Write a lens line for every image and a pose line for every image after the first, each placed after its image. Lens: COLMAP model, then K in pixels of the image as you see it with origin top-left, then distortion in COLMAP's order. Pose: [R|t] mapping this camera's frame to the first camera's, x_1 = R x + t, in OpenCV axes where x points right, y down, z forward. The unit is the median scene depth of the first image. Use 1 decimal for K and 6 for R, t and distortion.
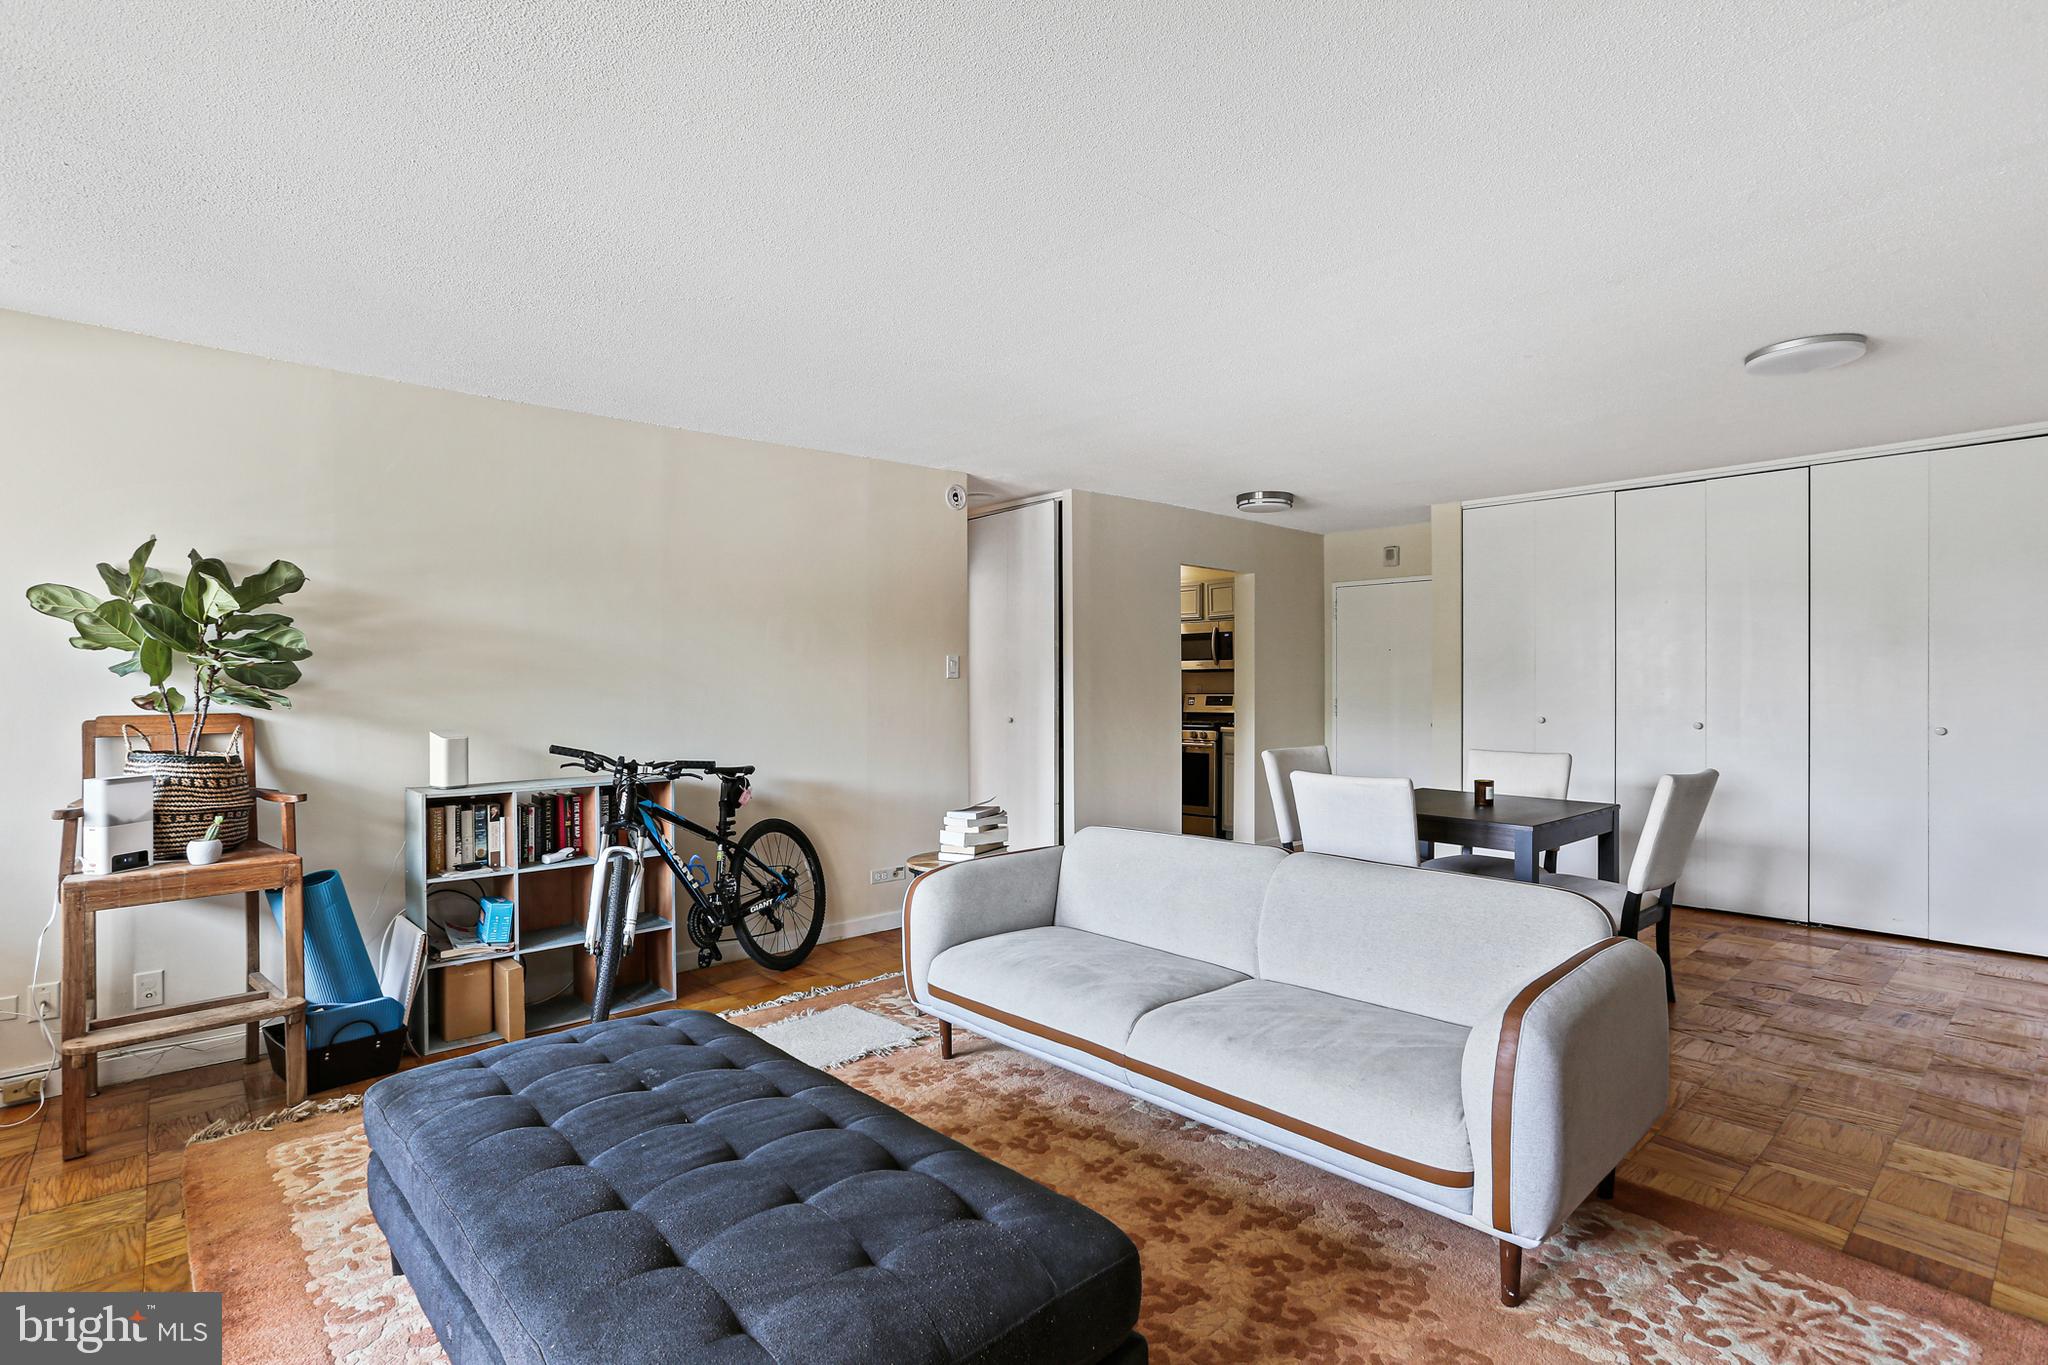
lens RADIAL K [[995.9, 0, 1009.9], [0, 995.9, 684.1], [0, 0, 1]] dist [-0.050811, 0.027103]
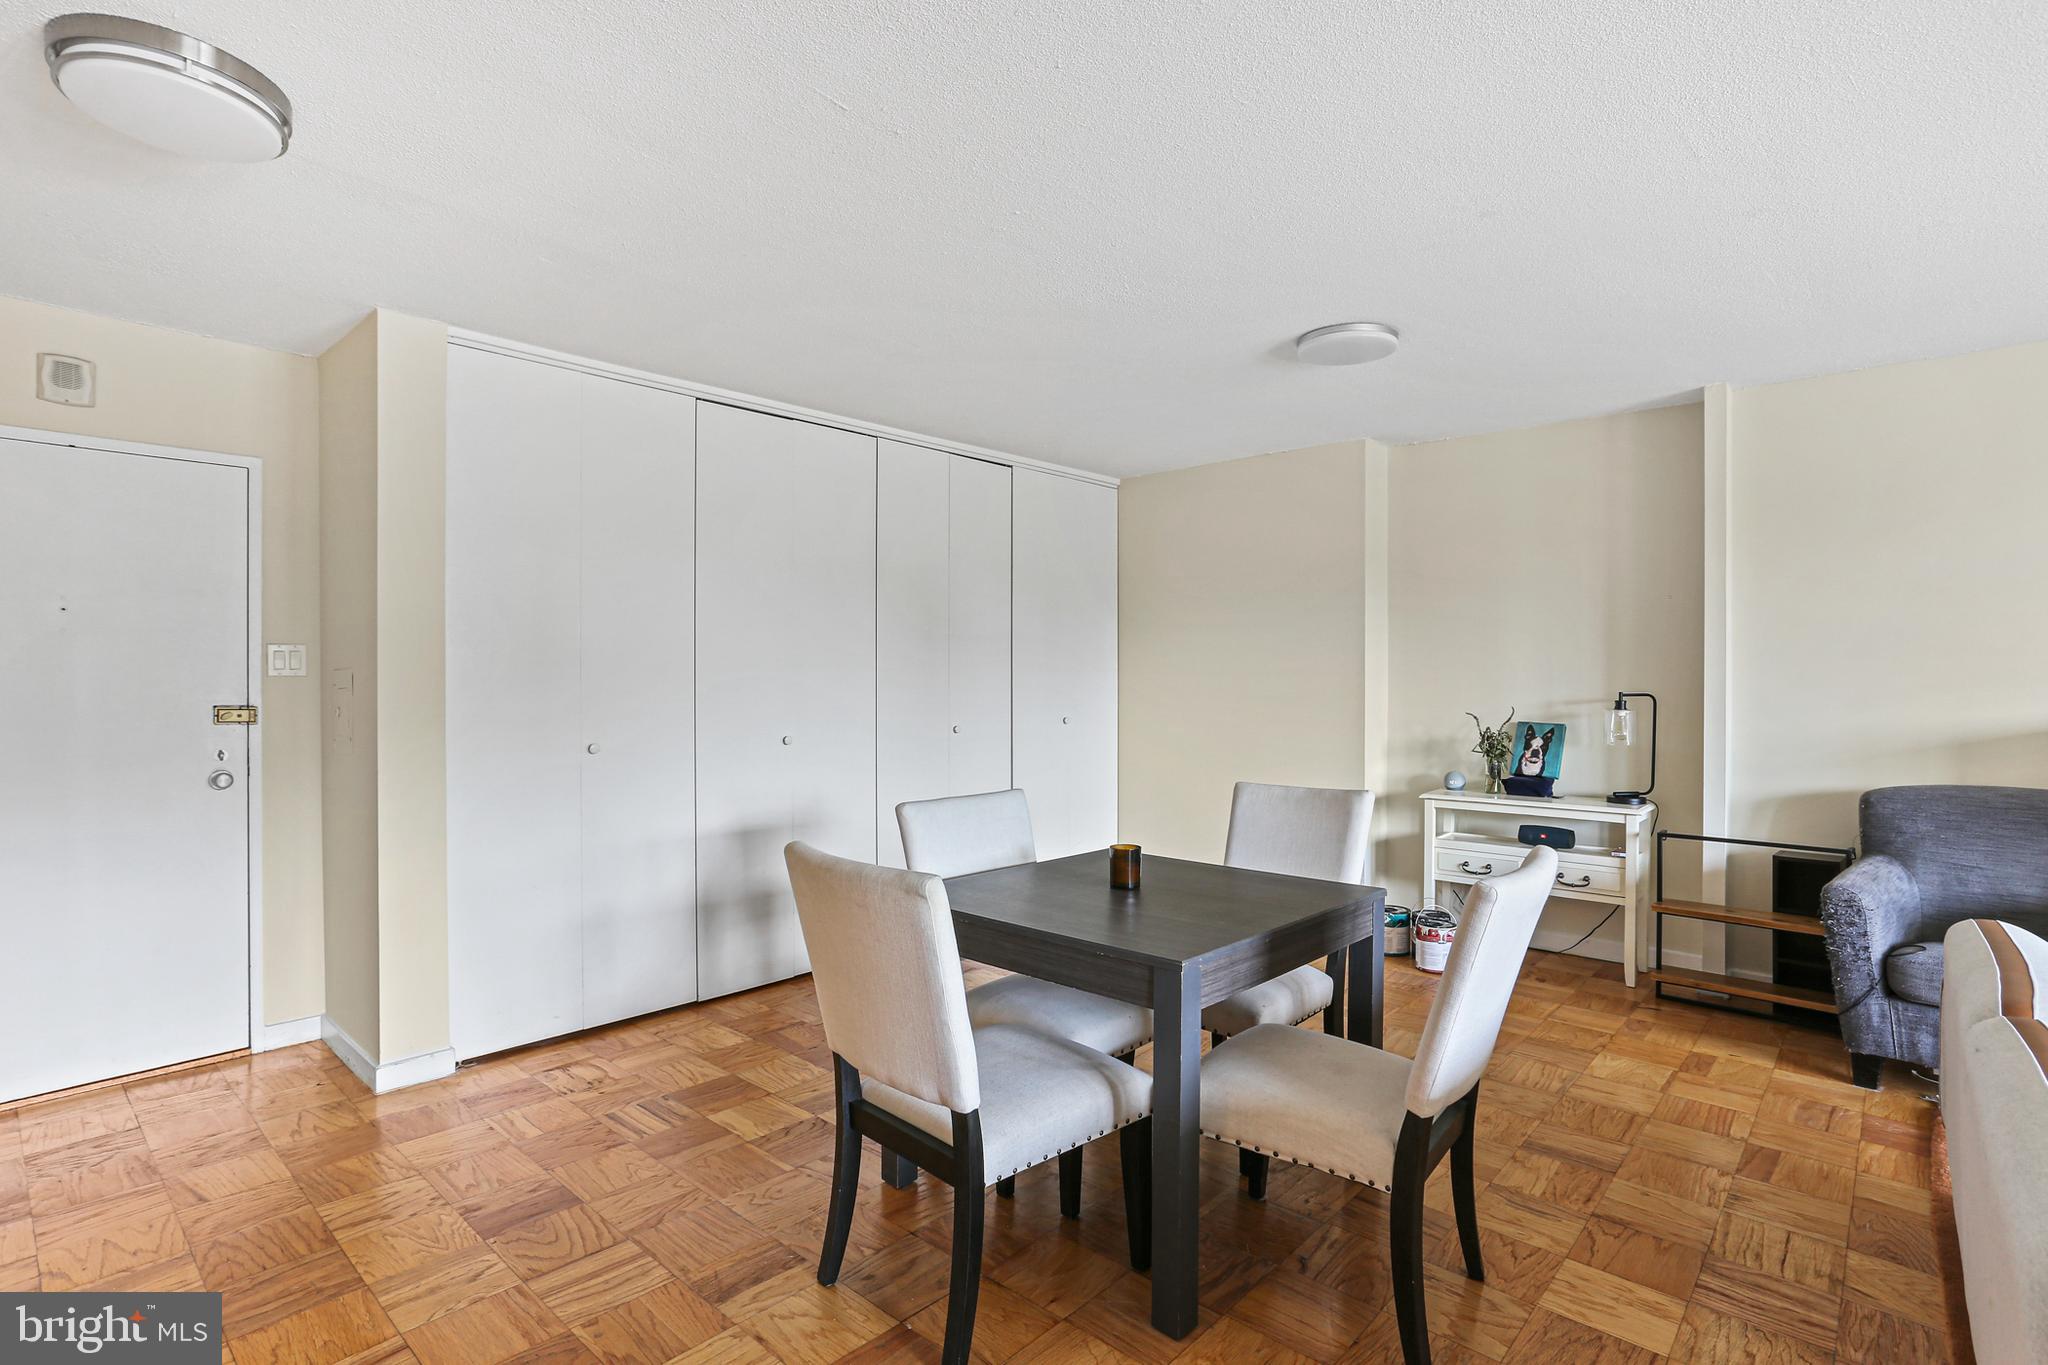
lens RADIAL K [[1000.0, 0, 1022.2], [0, 1000.0, 684.2], [0, 0, 1]] dist [-0.055332, 0.033833]
pose [[-0.111694, -0.001940, 0.993741, -0.099174], [0.009410, 0.999951, 0.003010, -0.001583], [-0.993698, 0.009687, -0.111670, 1.080750]]
